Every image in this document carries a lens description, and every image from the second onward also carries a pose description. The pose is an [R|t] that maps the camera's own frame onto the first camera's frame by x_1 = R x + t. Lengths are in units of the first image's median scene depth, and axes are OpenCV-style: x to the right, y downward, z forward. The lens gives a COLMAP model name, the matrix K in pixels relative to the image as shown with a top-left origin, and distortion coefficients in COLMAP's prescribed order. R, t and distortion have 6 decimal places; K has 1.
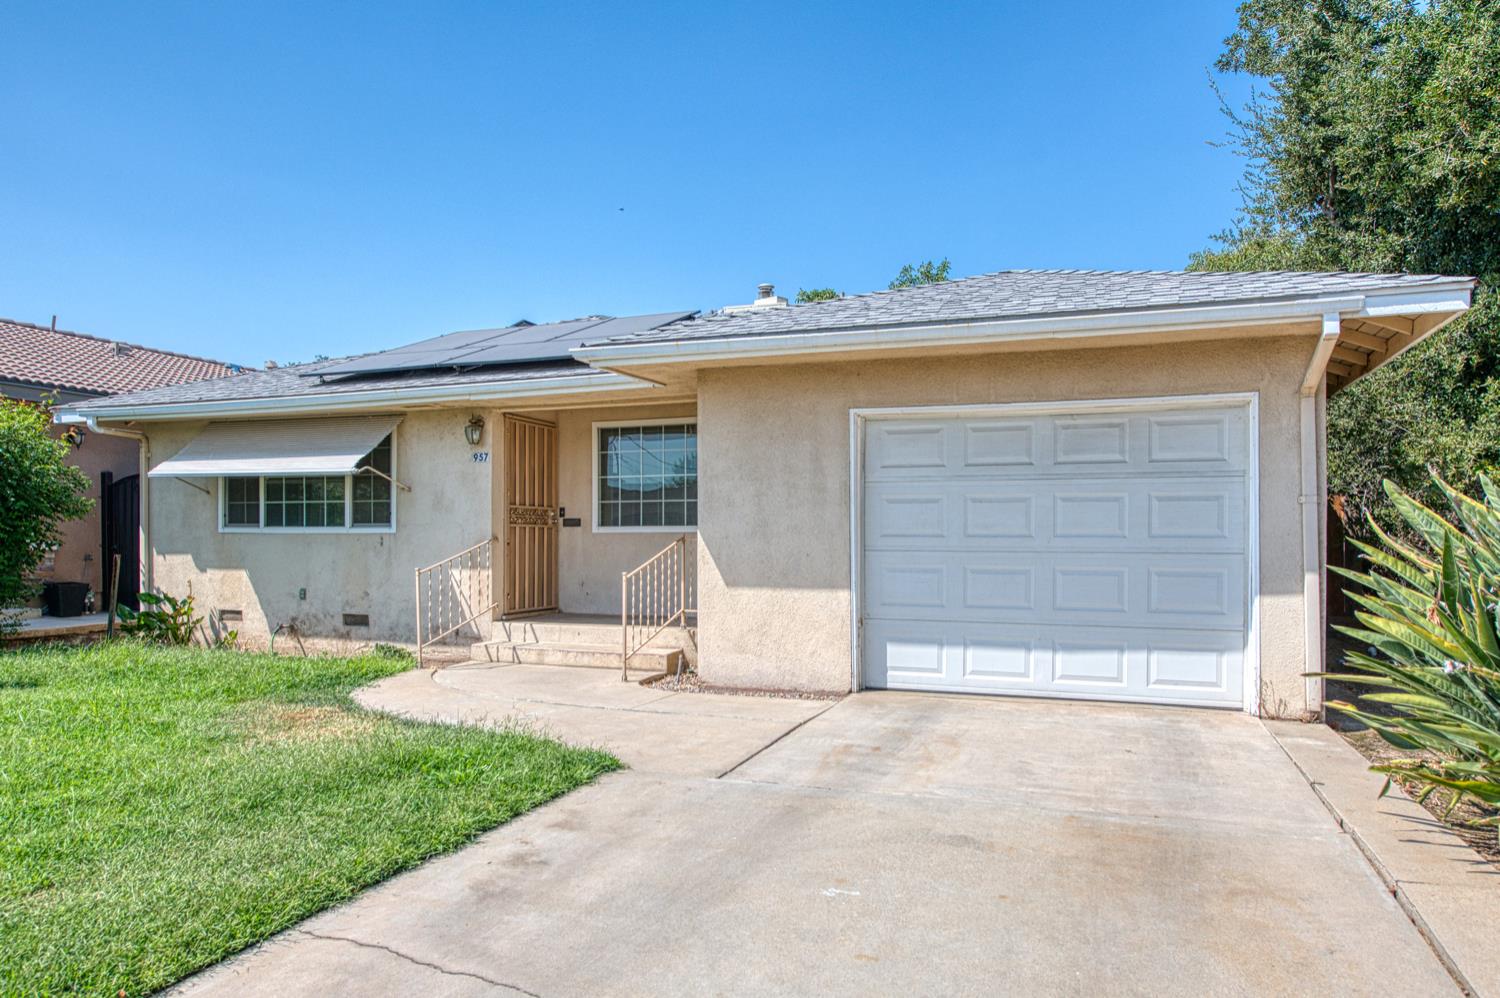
lens RADIAL K [[1024.6, 0, 747.5], [0, 1024.6, 541.1], [0, 0, 1]] dist [0.014879, 0.000487]
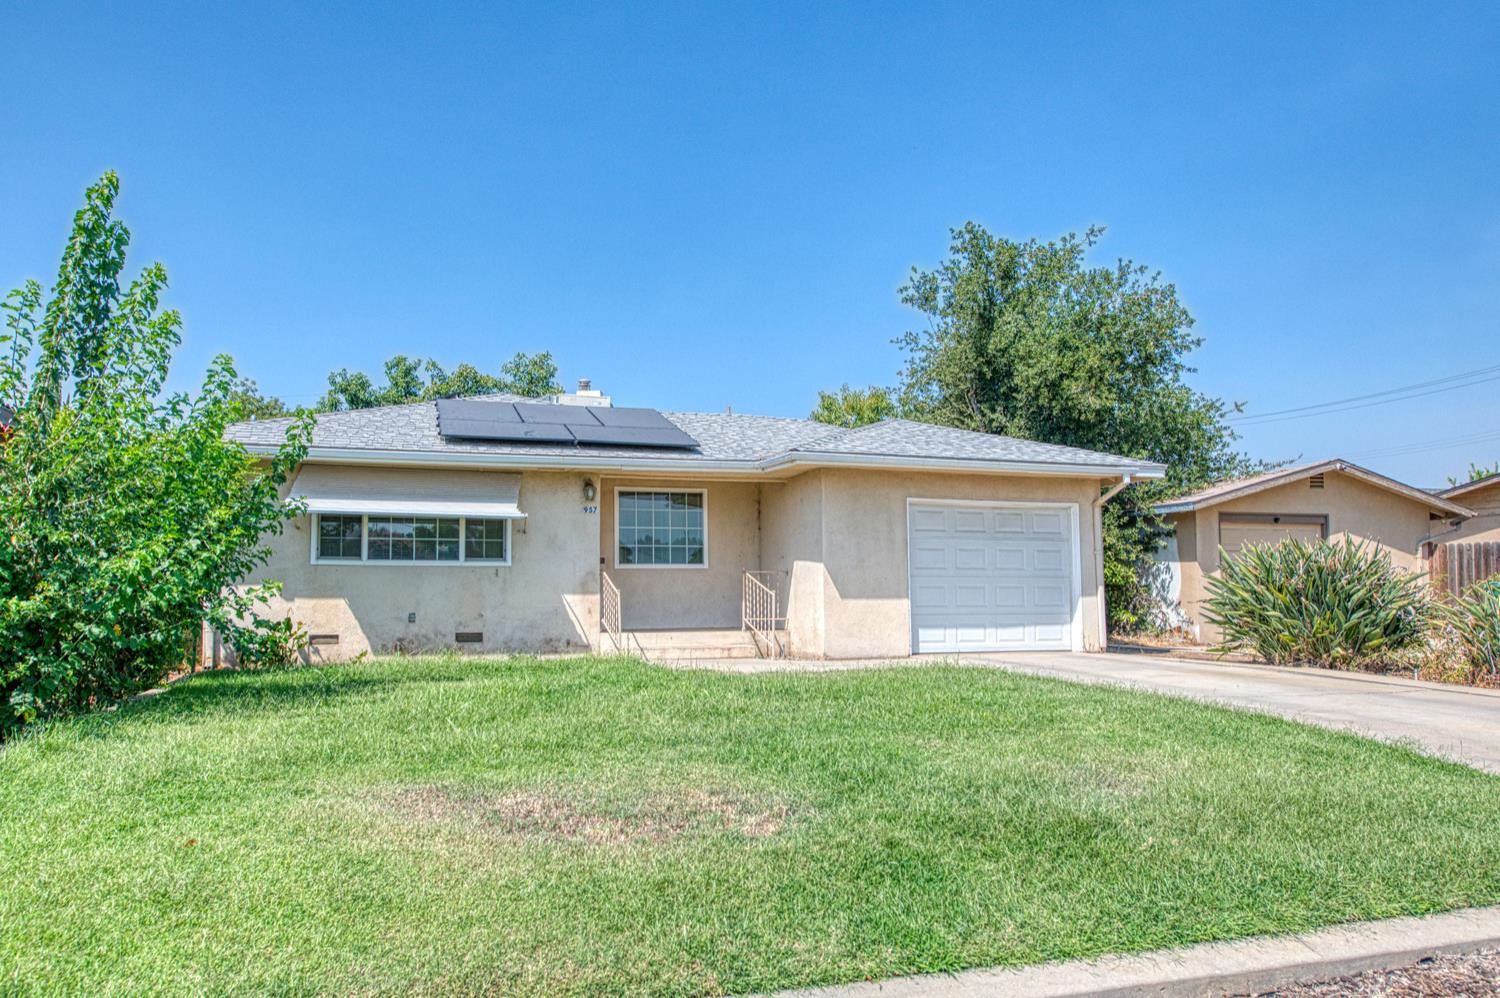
lens RADIAL K [[1024.6, 0, 747.5], [0, 1024.6, 541.1], [0, 0, 1]] dist [0.014879, 0.000487]
pose [[0.779286, 0.028794, 0.626006, -0.931118], [0.006253, 0.998537, -0.053714, 0.031703], [-0.626637, 0.045773, 0.777966, -0.164335]]
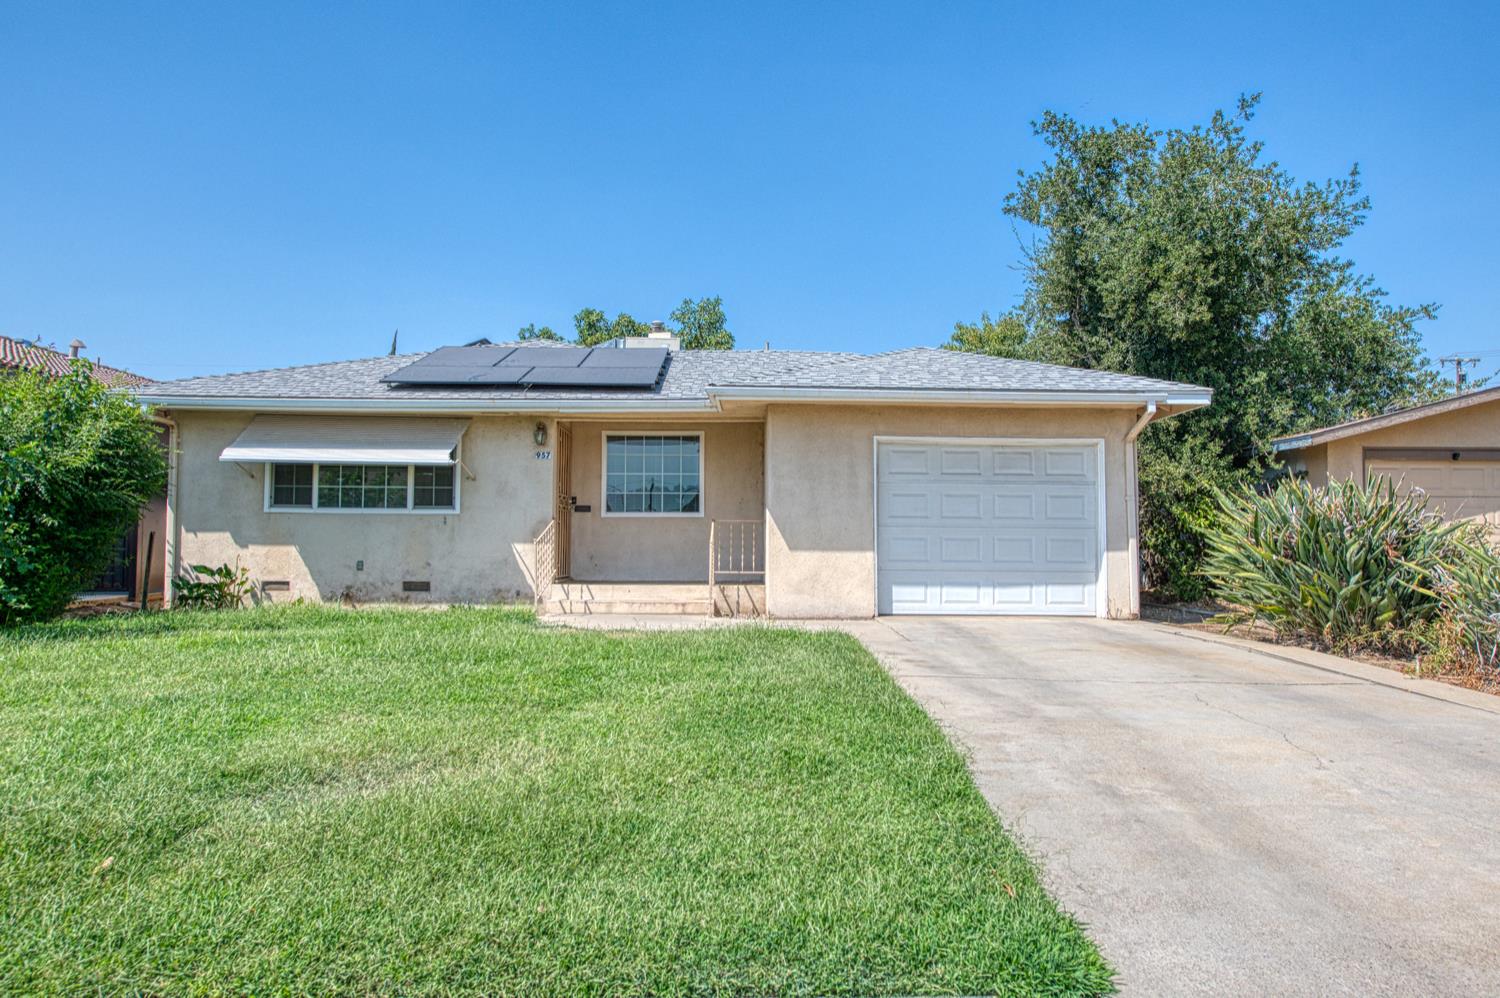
lens RADIAL K [[1058.1, 0, 790.6], [0, 1058.1, 500.9], [0, 0, 1]] dist [0.043605, -0.001003]
pose [[0.923520, 0.020803, 0.382986, -0.477839], [-0.003563, 0.998950, -0.045669, 0.033942], [-0.383534, 0.040811, 0.922625, -0.332459]]
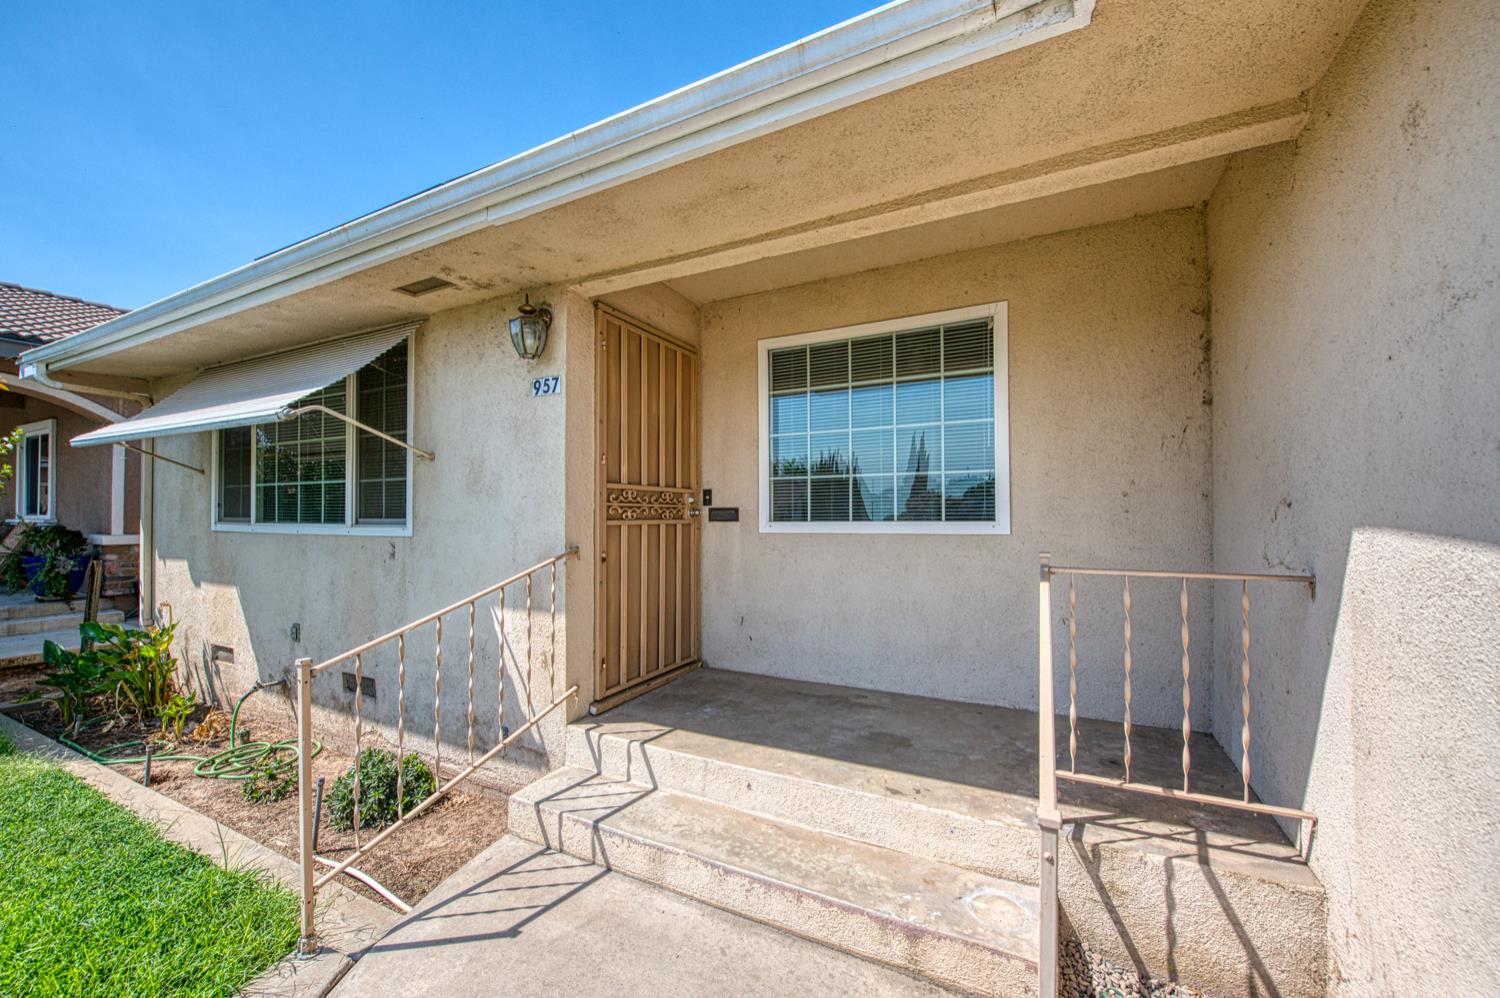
lens RADIAL K [[602.8, 0, 728.3], [0, 602.8, 509.4], [0, 0, 1]] dist [0.001910, 0.000099]
pose [[0.990543, -0.004282, -0.137134, -0.133236], [0.002900, 0.999943, -0.010272, -0.019205], [0.137170, 0.009777, 0.990499, 0.722525]]
